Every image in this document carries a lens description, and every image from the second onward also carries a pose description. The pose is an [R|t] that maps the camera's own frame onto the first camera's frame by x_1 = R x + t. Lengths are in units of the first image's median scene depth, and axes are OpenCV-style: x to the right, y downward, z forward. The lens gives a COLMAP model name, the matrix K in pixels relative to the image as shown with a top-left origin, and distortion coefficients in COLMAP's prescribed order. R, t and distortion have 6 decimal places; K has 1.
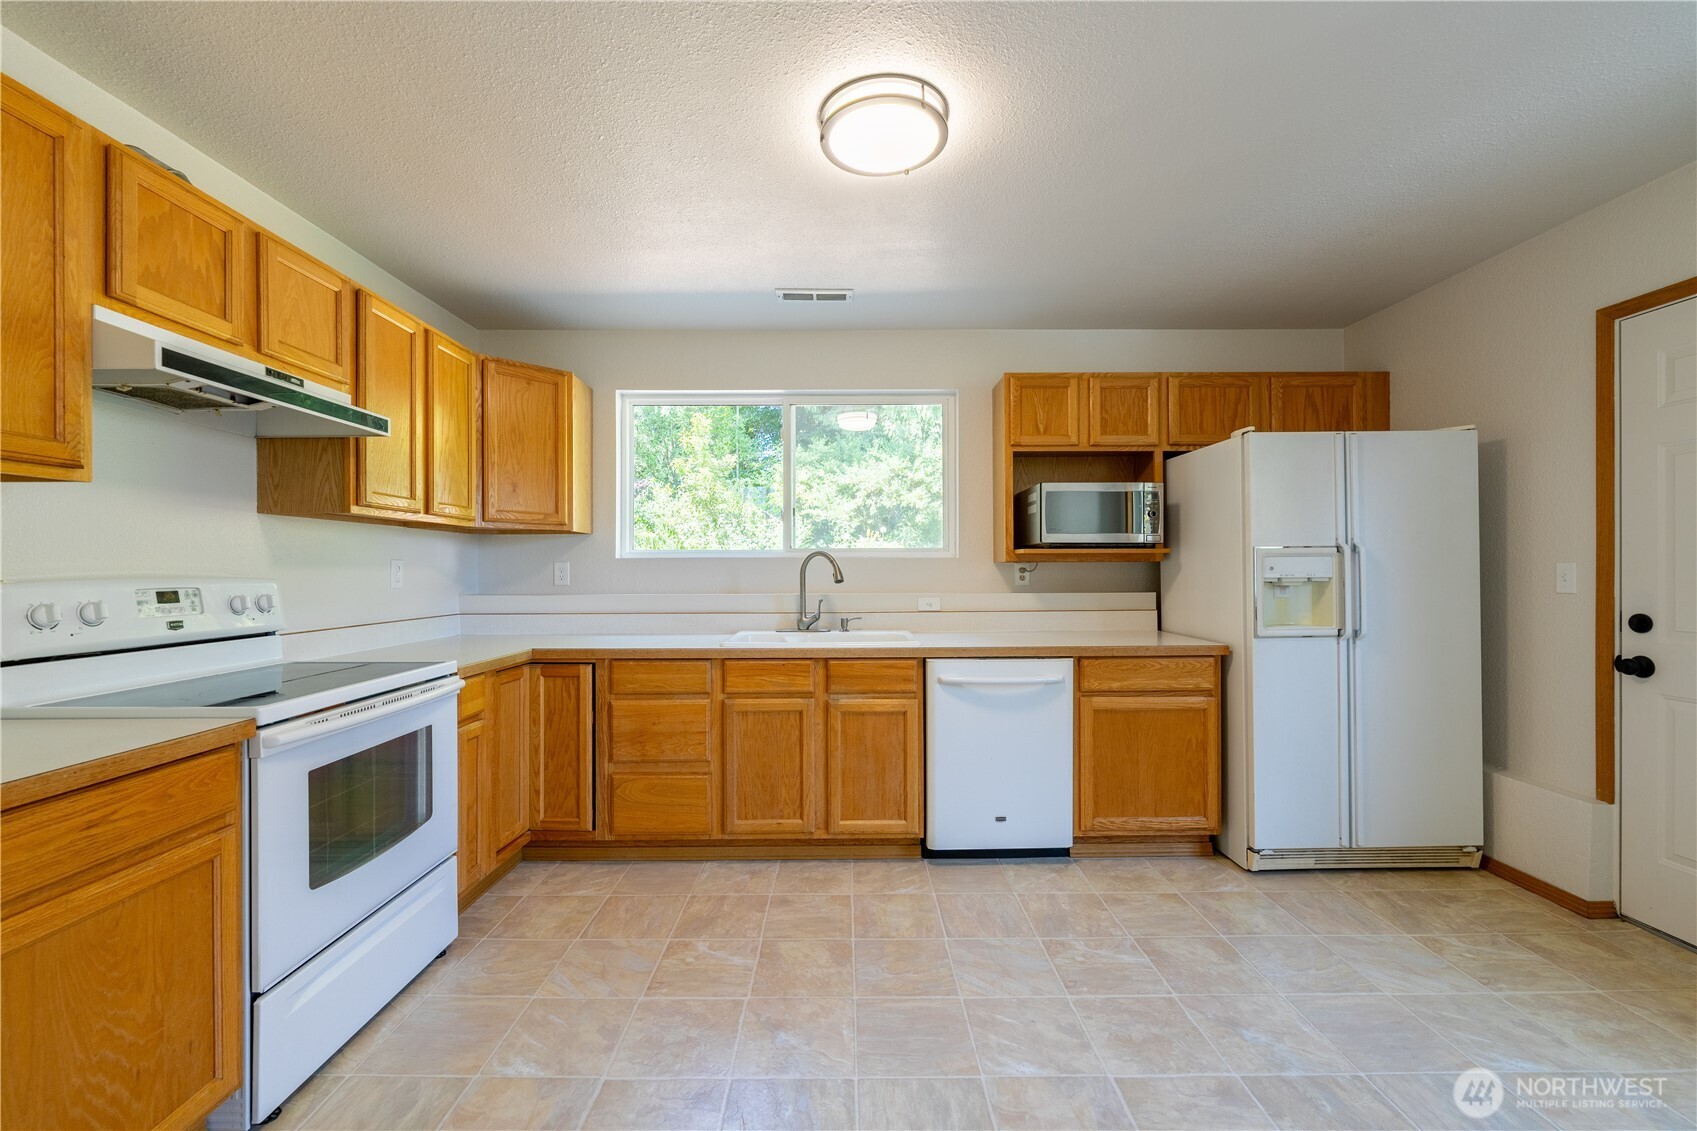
lens RADIAL K [[681.5, 0, 845.3], [0, 681.5, 570.1], [0, 0, 1]] dist [-0.000508, -0.000615]
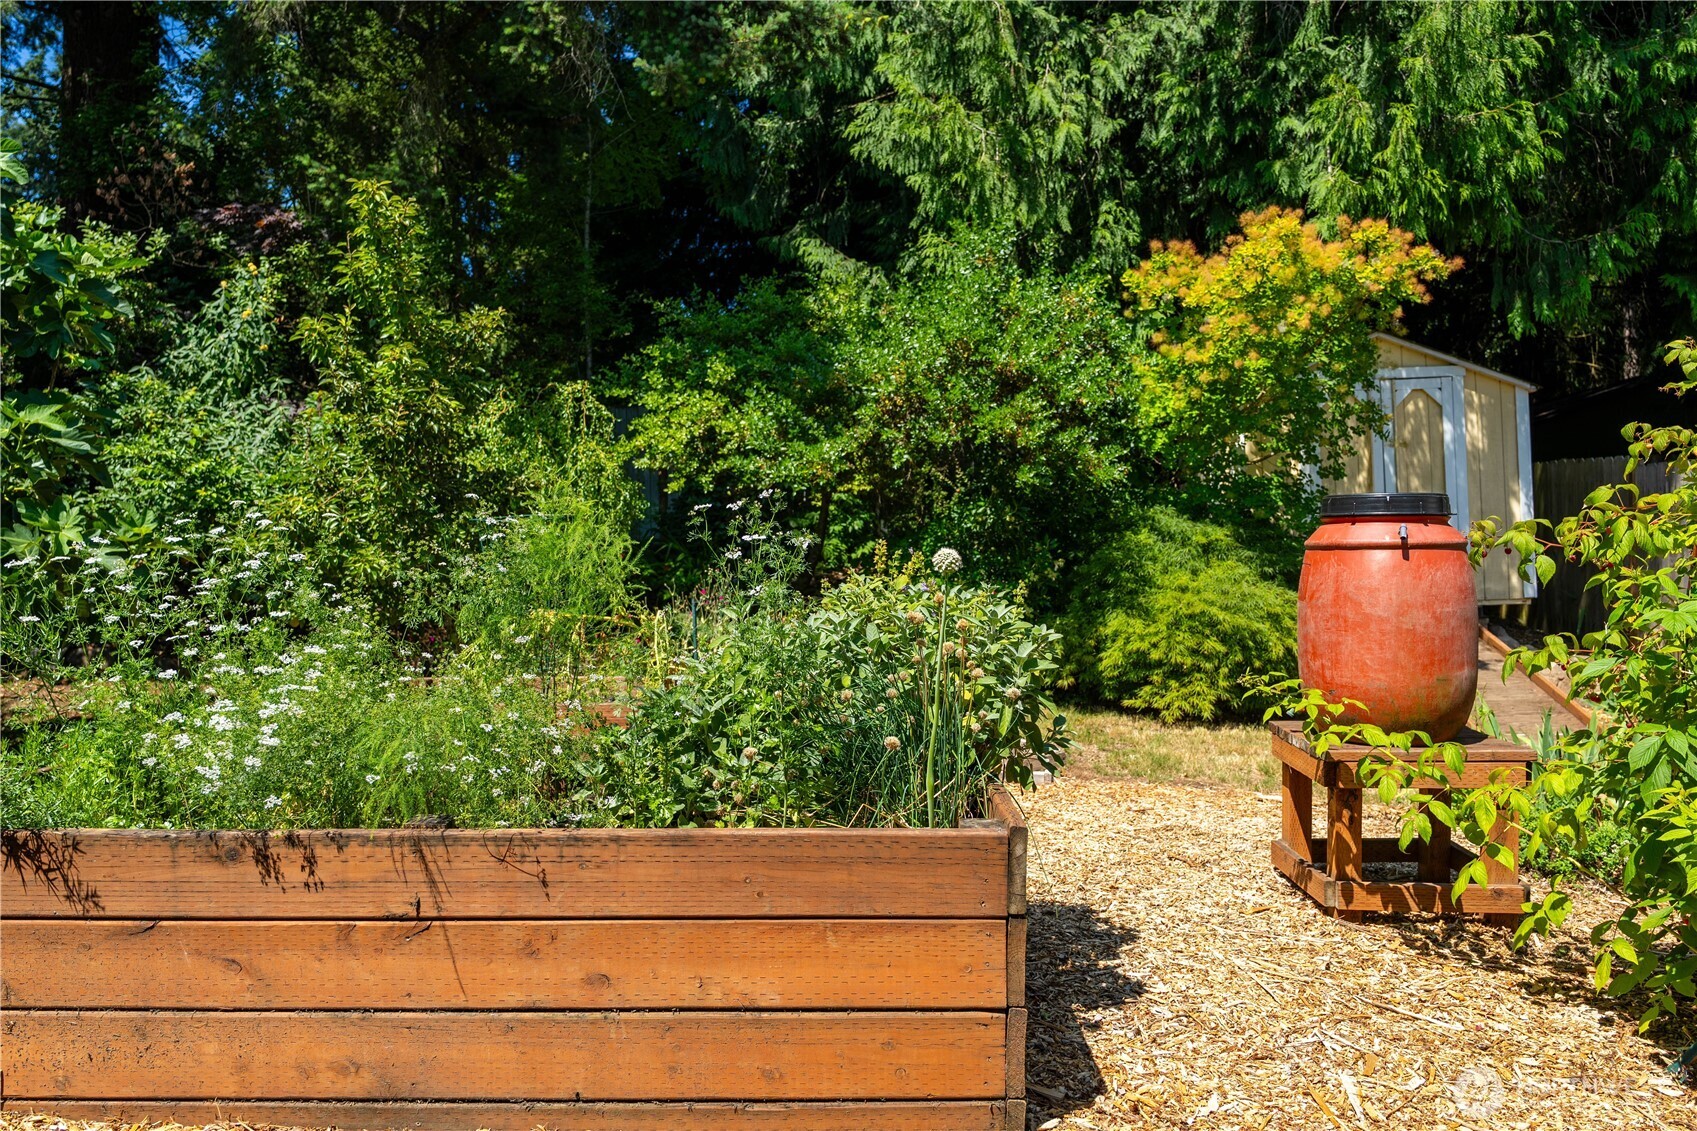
lens RADIAL K [[1253.1, 0, 848.5], [0, 1253.1, 565.5], [0, 0, 1]] dist [-0.025805, -0.000105]
pose [[0.999749, -0.020620, -0.008747, 0.083021], [0.020619, 0.999787, -0.000222, -0.140099], [0.008749, 0.000042, 0.999962, 1.536477]]
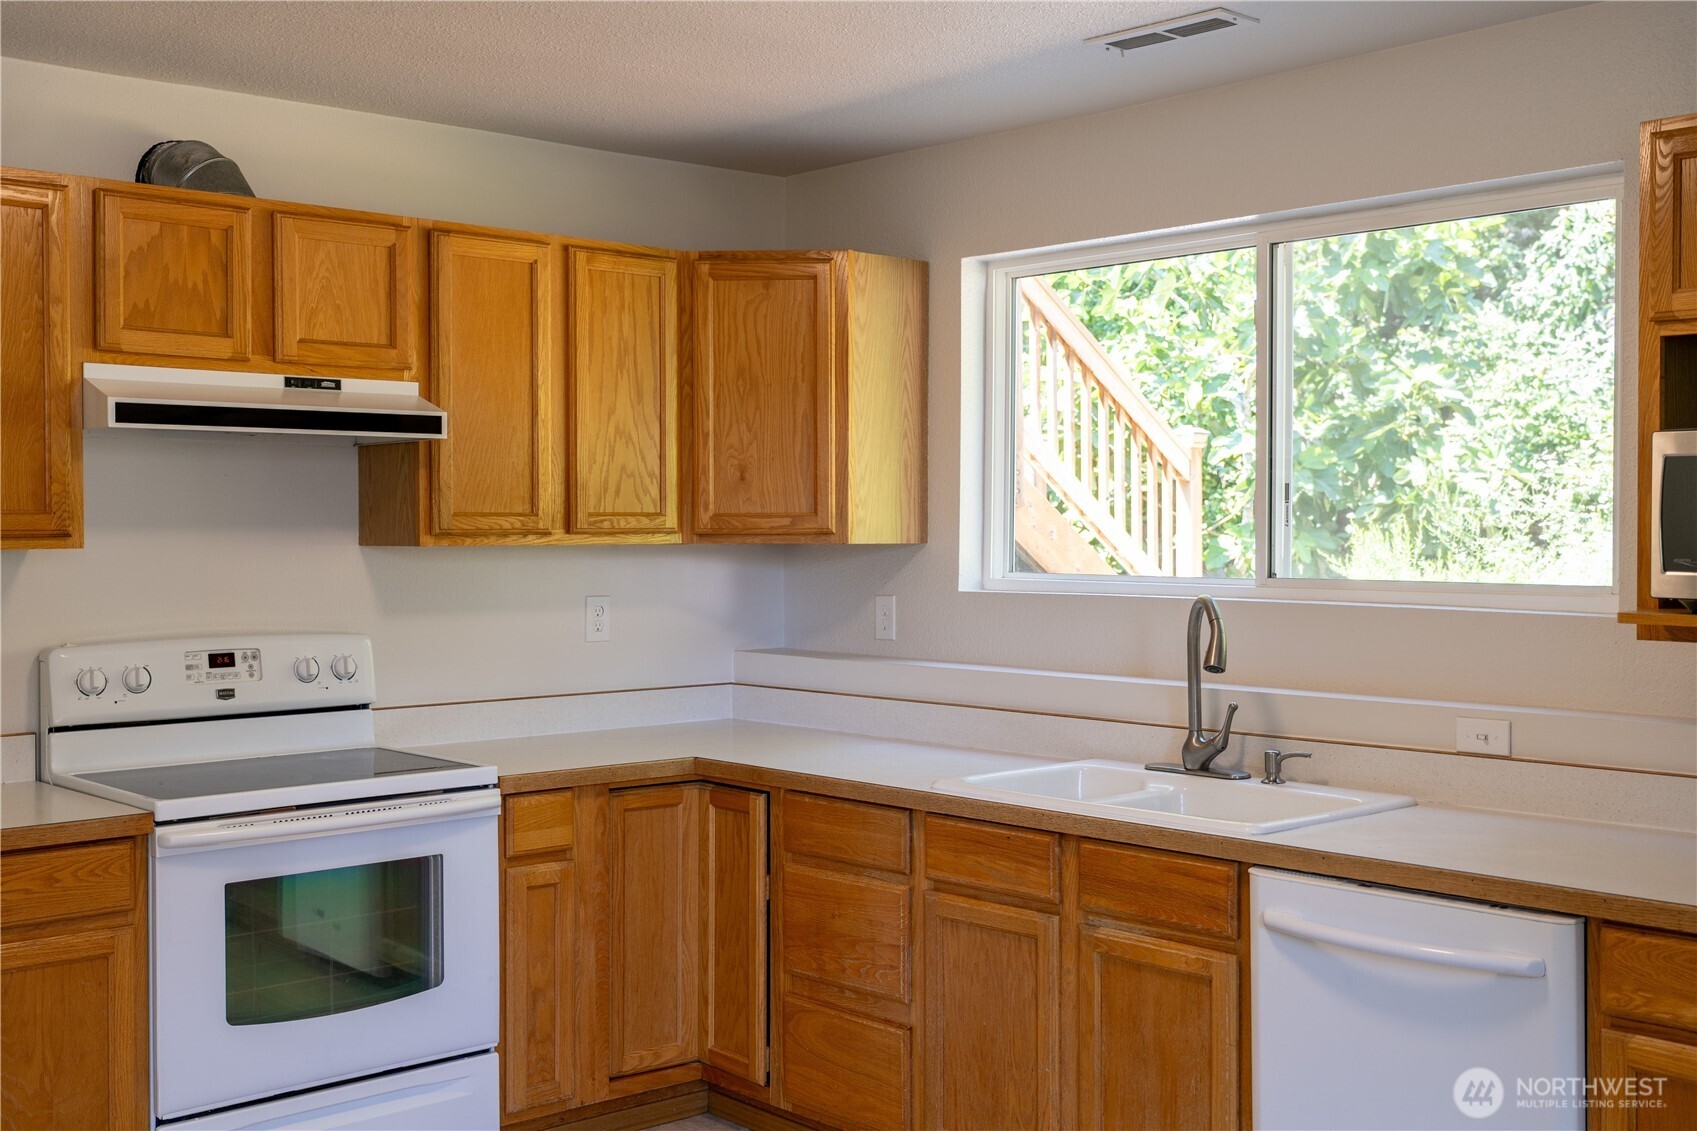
lens RADIAL K [[1837.7, 0, 848.5], [0, 1837.7, 565.5], [0, 0, 1]] dist [0.009437, 0.000807]
pose [[0.672946, 0.017587, -0.739483, 0.807204], [-0.002528, 0.999766, 0.021476, -0.085464], [0.739688, -0.012583, 0.672833, 0.025428]]
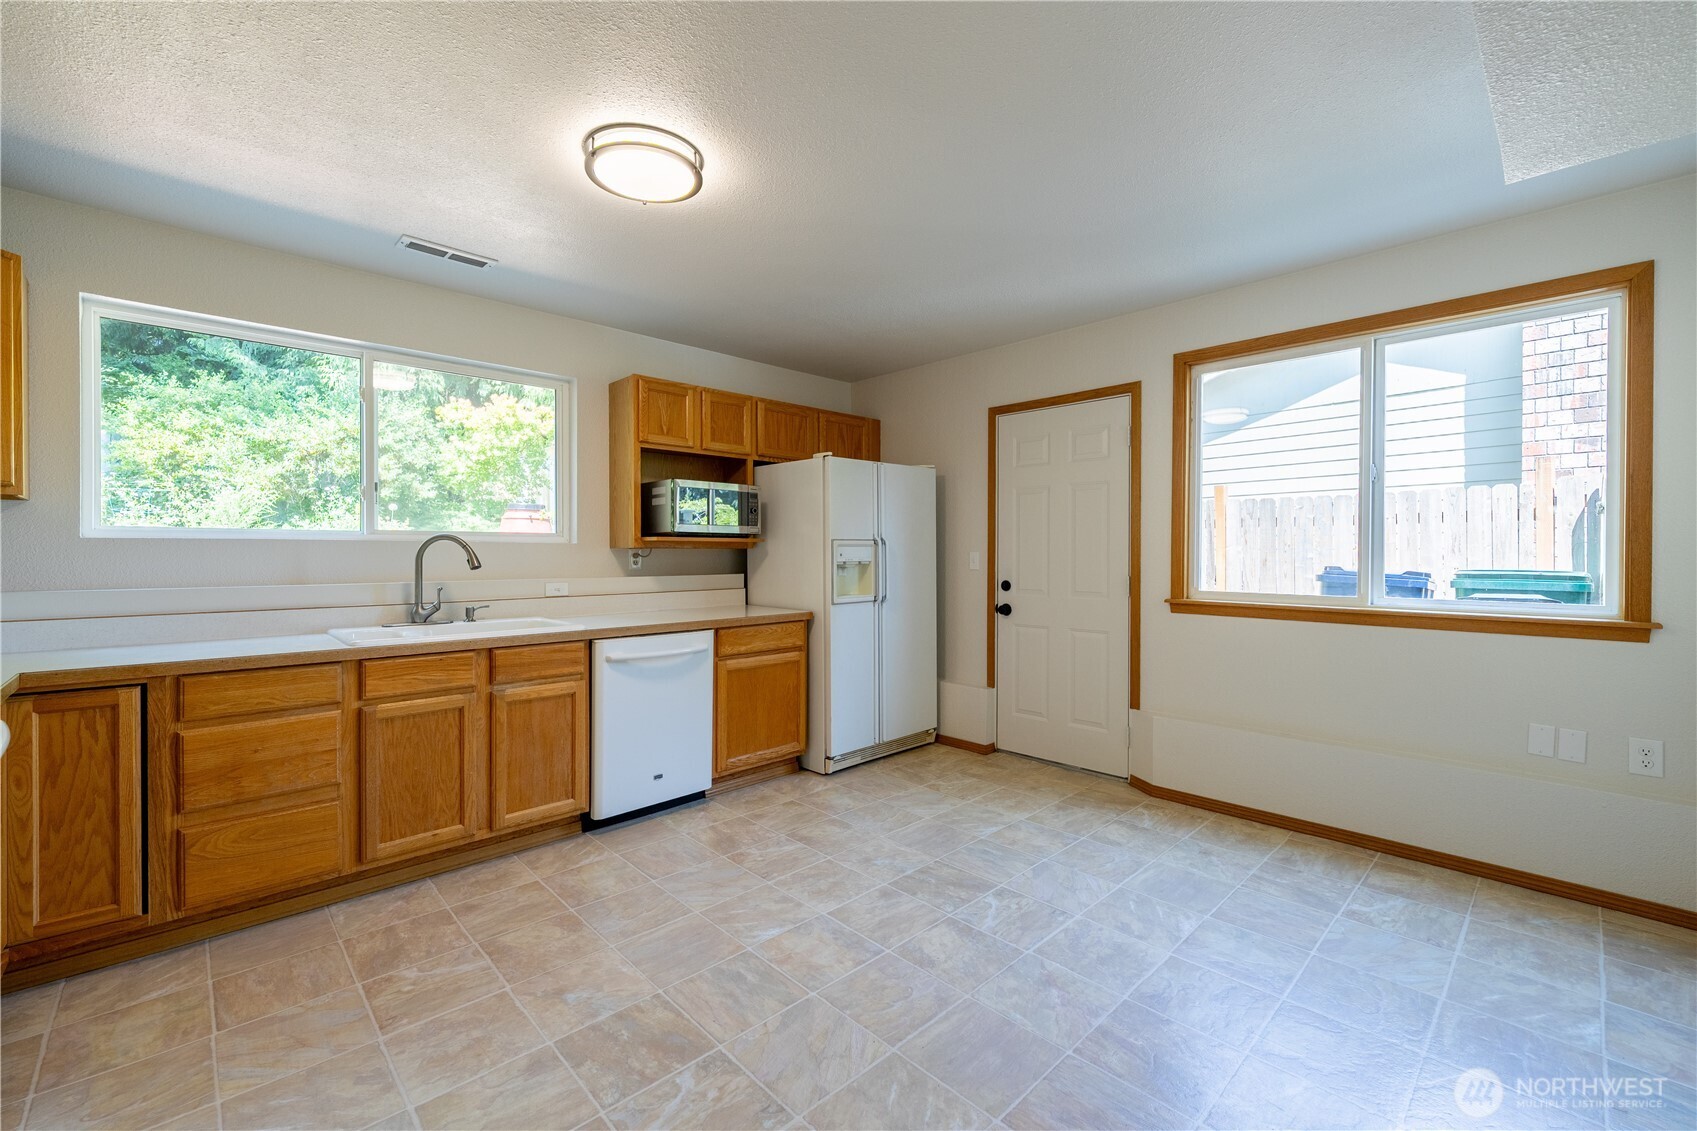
lens RADIAL K [[699.5, 0, 844.0], [0, 699.5, 561.1], [0, 0, 1]] dist [-0.000599, -0.000551]
pose [[0.728905, -0.004416, 0.684600, -0.336795], [-0.002229, 0.999959, 0.008823, -0.002355], [-0.684611, -0.007957, 0.728865, -0.050179]]
